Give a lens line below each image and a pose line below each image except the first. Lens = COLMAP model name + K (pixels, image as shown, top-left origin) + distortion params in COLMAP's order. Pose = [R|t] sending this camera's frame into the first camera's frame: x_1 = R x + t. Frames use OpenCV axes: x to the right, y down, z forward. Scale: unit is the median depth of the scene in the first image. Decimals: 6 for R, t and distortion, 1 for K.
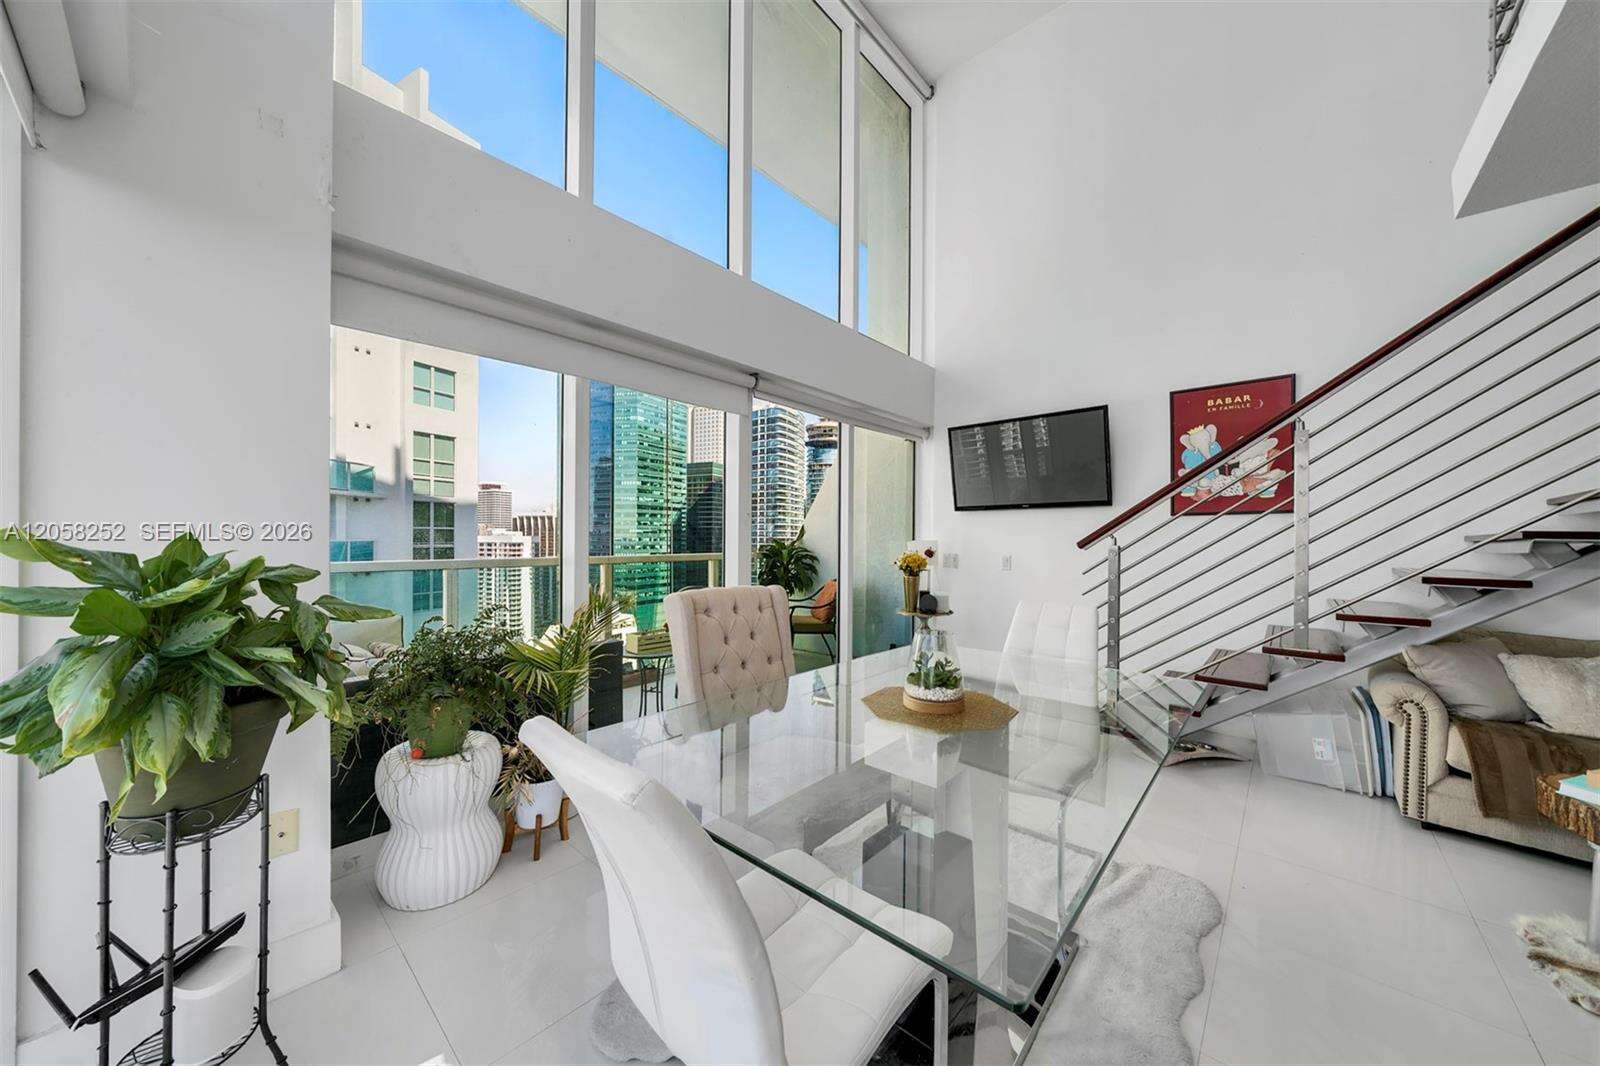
lens RADIAL K [[551.9, 0, 792.6], [0, 551.9, 537.0], [0, 0, 1]] dist [-0.002461, -0.000530]
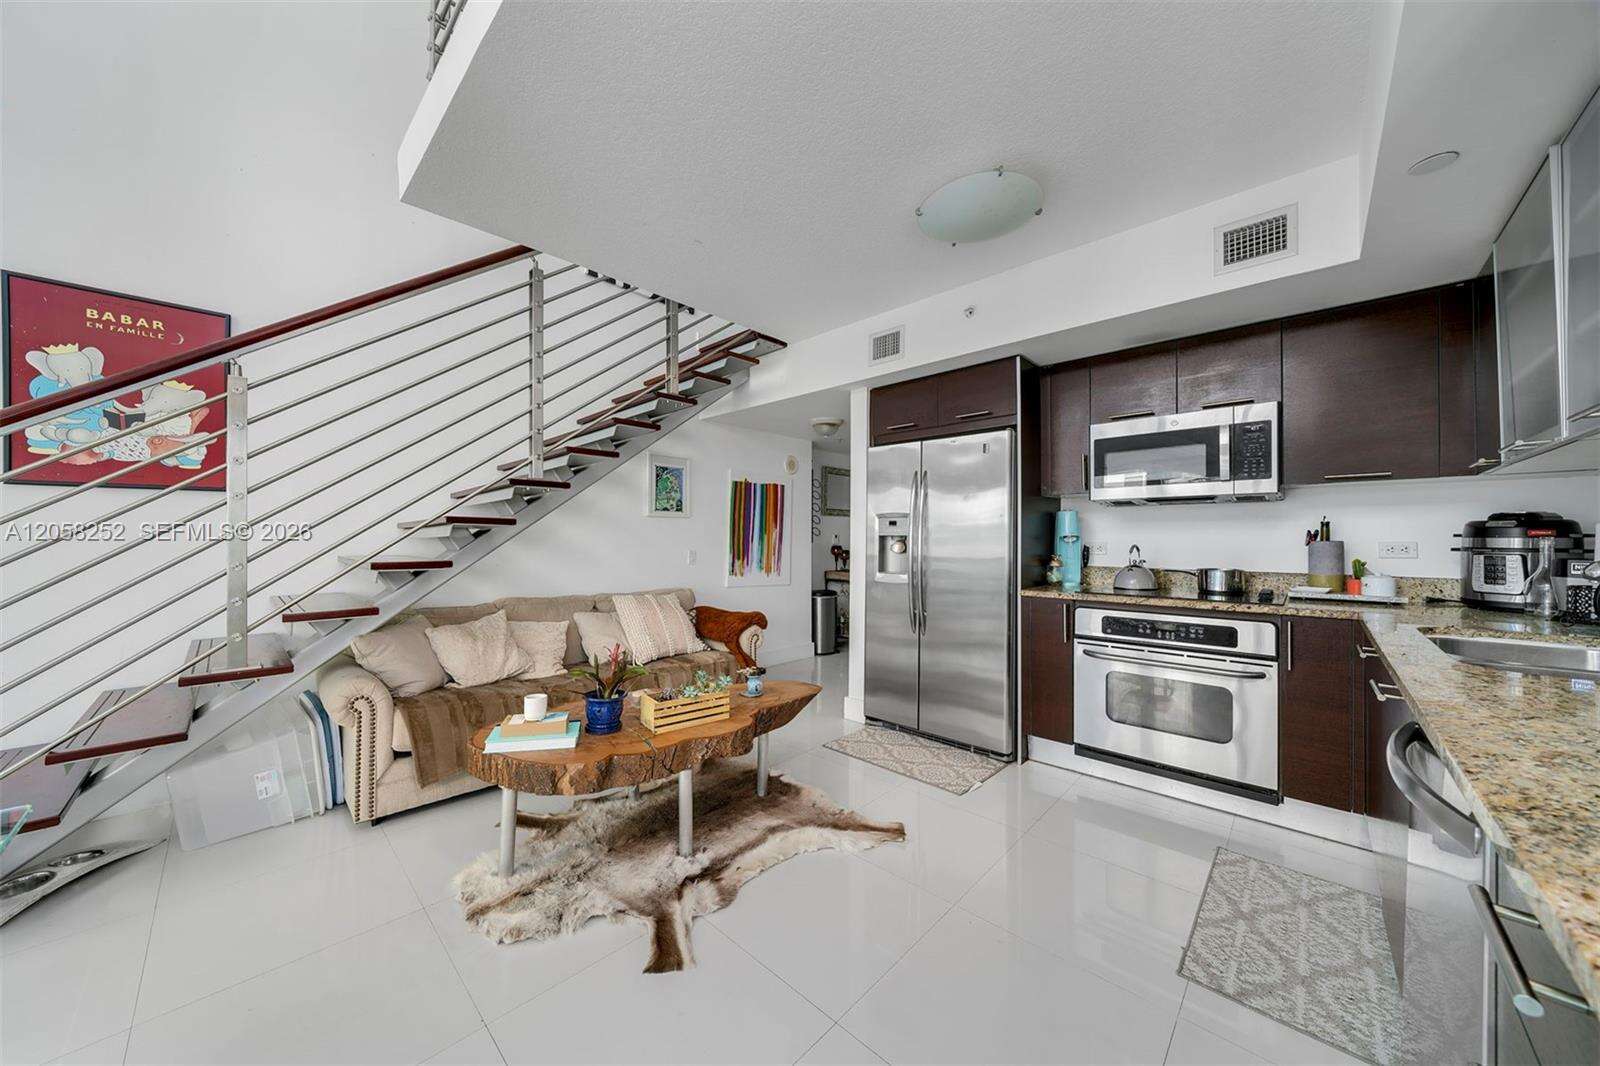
lens RADIAL K [[551.9, 0, 800.7], [0, 551.9, 539.7], [0, 0, 1]] dist [-0.002461, -0.000530]
pose [[0.017138, -0.009361, 0.999809, 0.184437], [-0.000124, 0.999956, 0.009365, 0.021215], [-0.999853, -0.000284, 0.017136, 0.216646]]
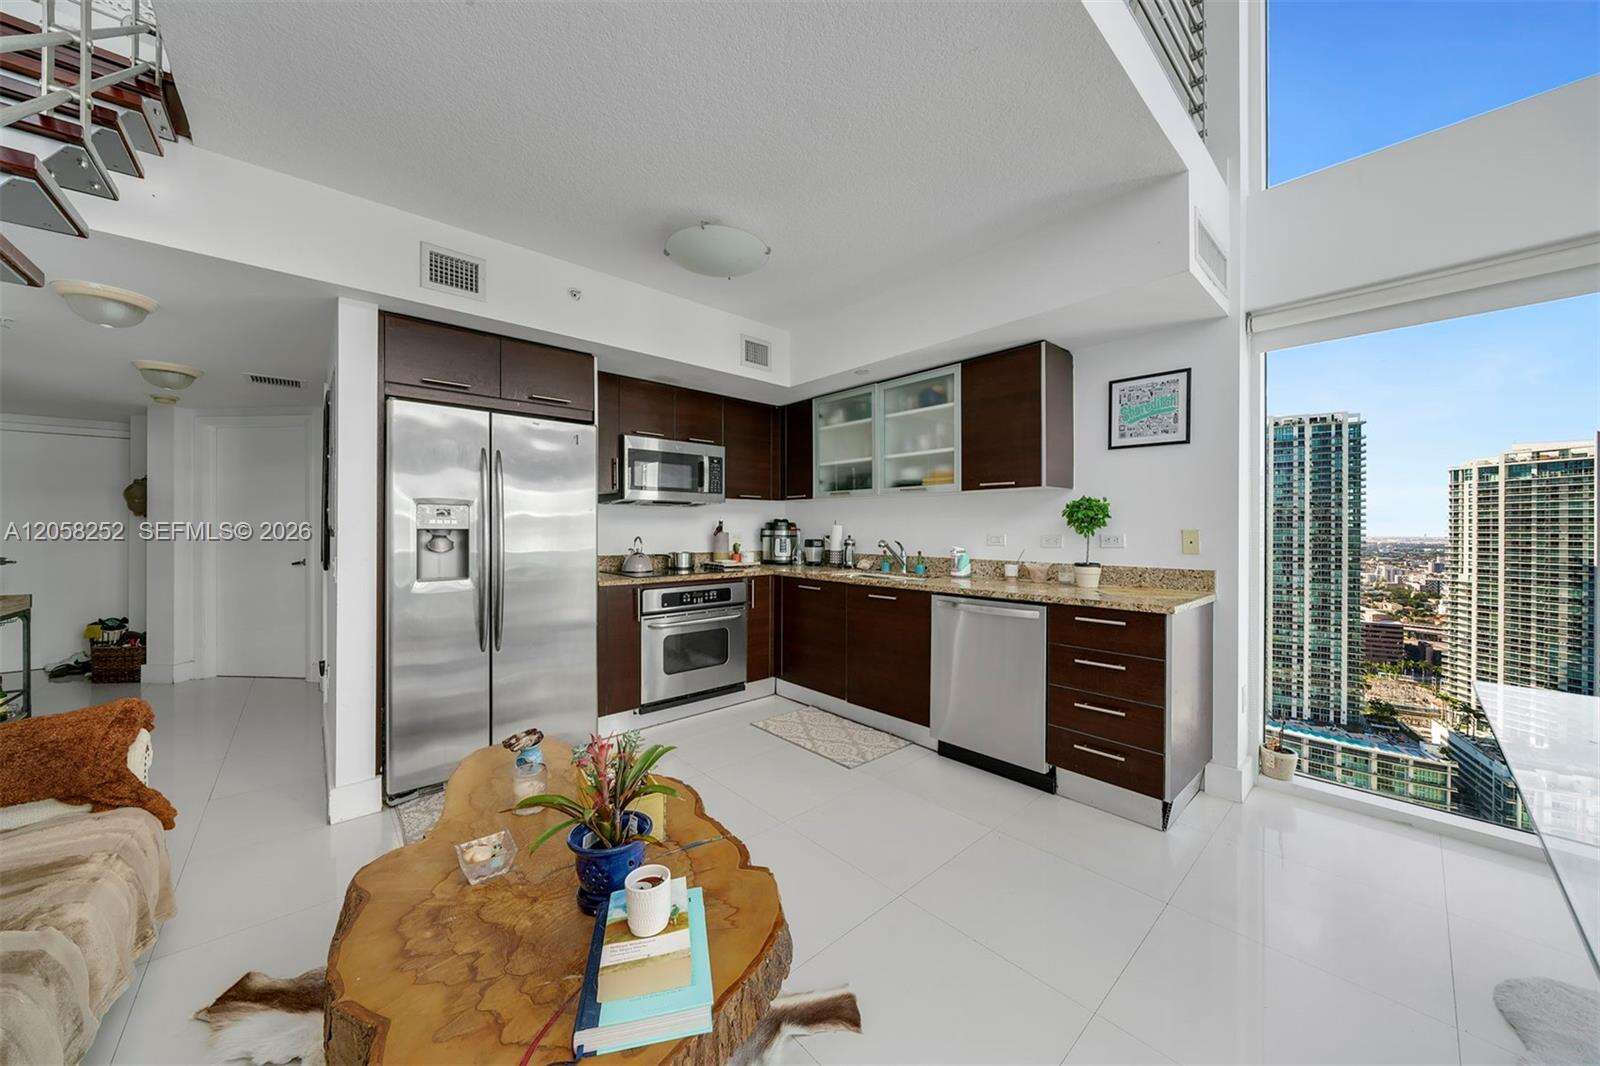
lens RADIAL K [[551.9, 0, 789.2], [0, 551.9, 532.6], [0, 0, 1]] dist [-0.002461, -0.000530]
pose [[-0.993239, -0.009557, 0.115693, 0.789413], [-0.008452, 0.999914, 0.010037, 0.014963], [-0.115779, 0.008992, -0.993234, 0.926580]]
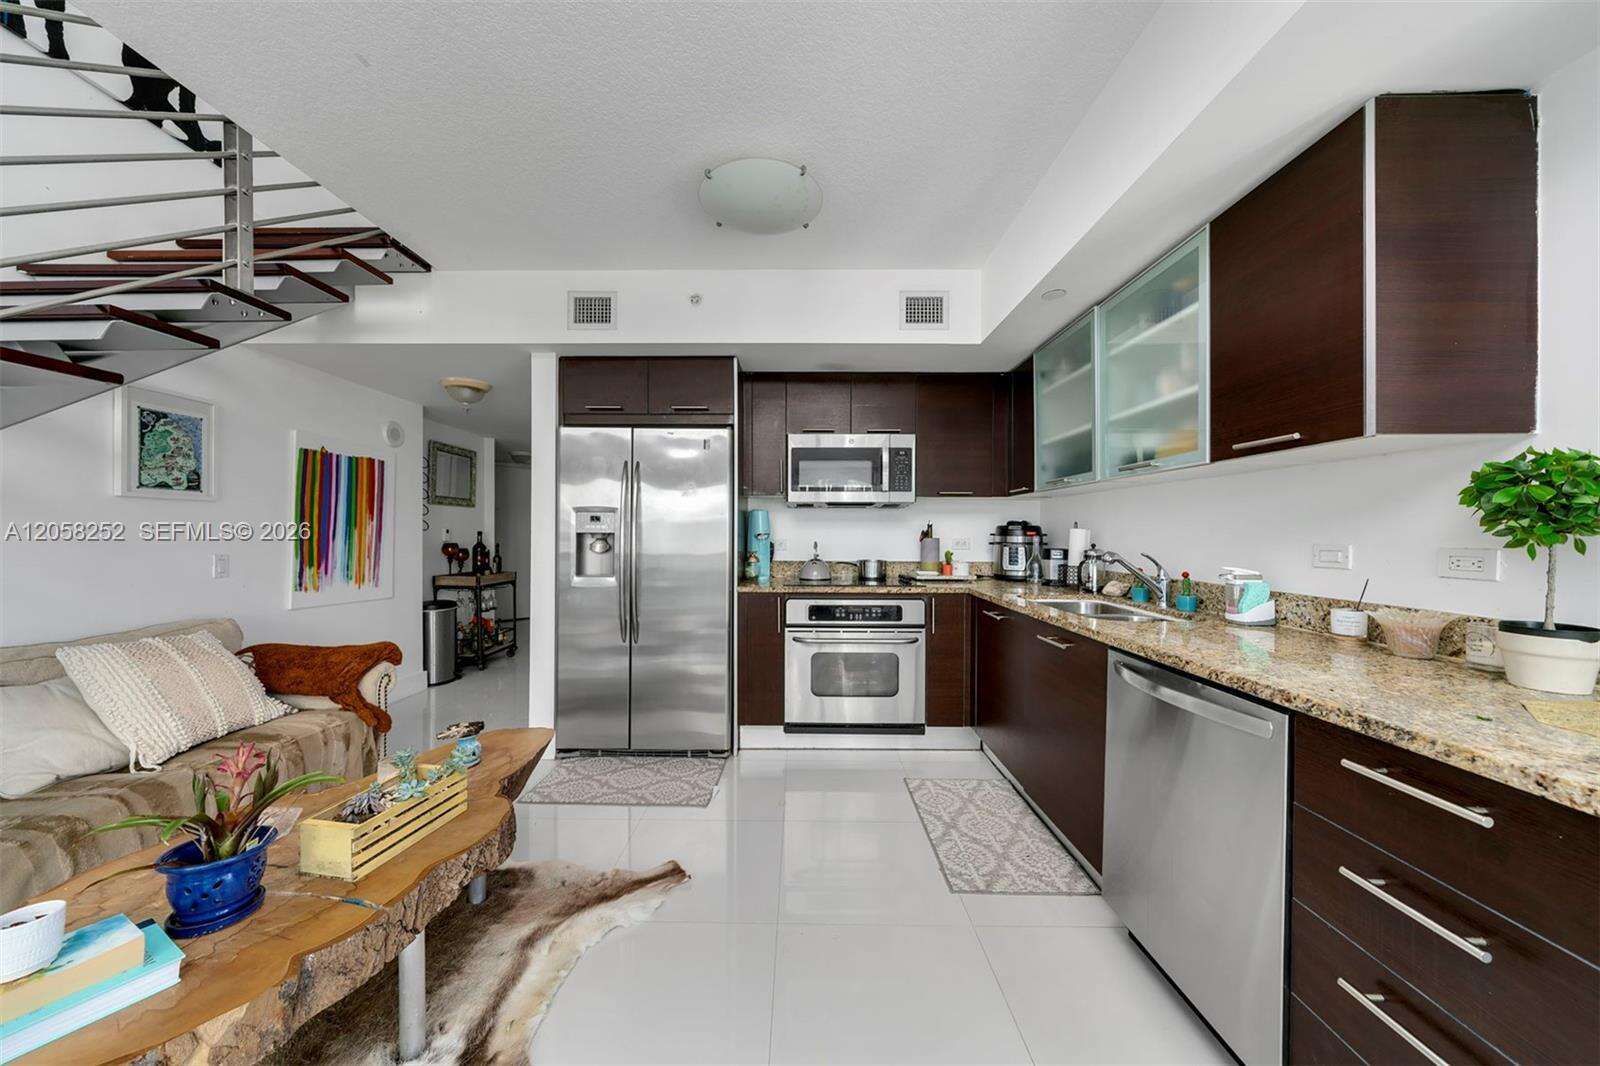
lens RADIAL K [[547.1, 0, 785.0], [0, 547.1, 537.8], [0, 0, 1]] dist [0.010334, -0.000296]
pose [[-0.665348, -0.016372, 0.746354, 0.400125], [-0.007085, 0.999853, 0.015617, 0.013098], [-0.746500, 0.005103, -0.665366, 0.481942]]
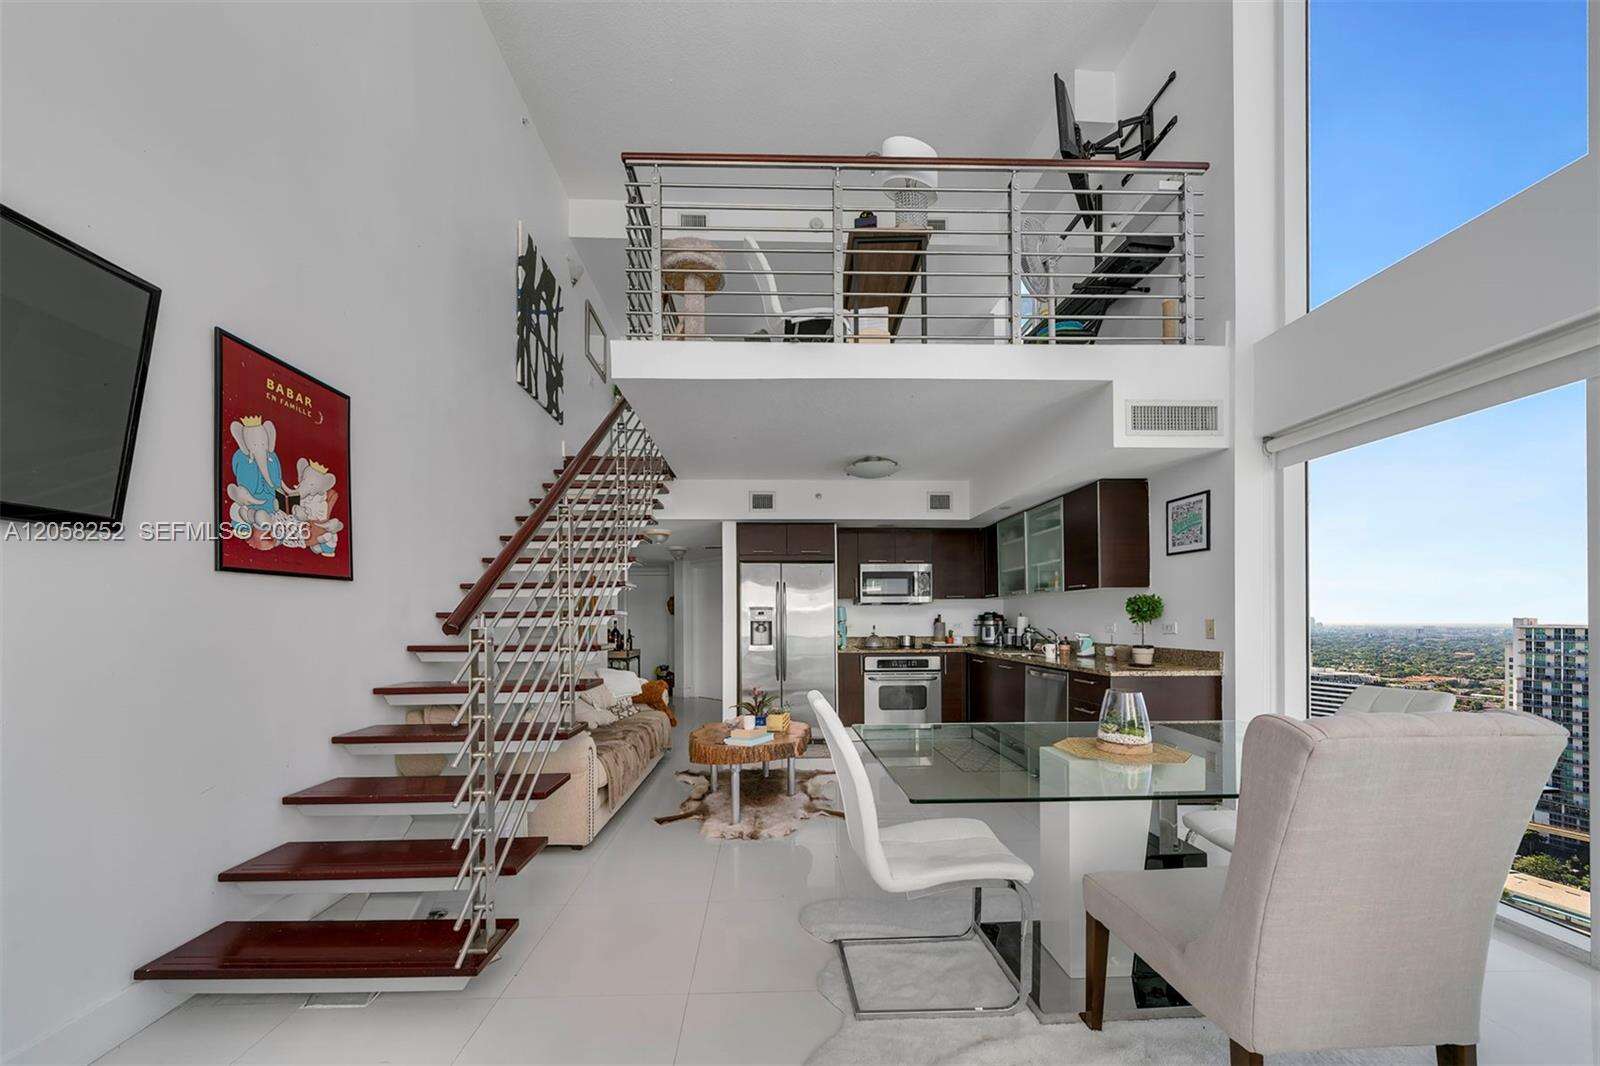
lens RADIAL K [[551.9, 0, 774.1], [0, 551.9, 621.3], [0, 0, 1]] dist [-0.002461, -0.000530]
pose [[-0.685099, -0.005889, 0.728426, -0.047084], [0.001387, 0.999955, 0.009389, 0.005397], [-0.728448, 0.007443, -0.685060, 1.421334]]
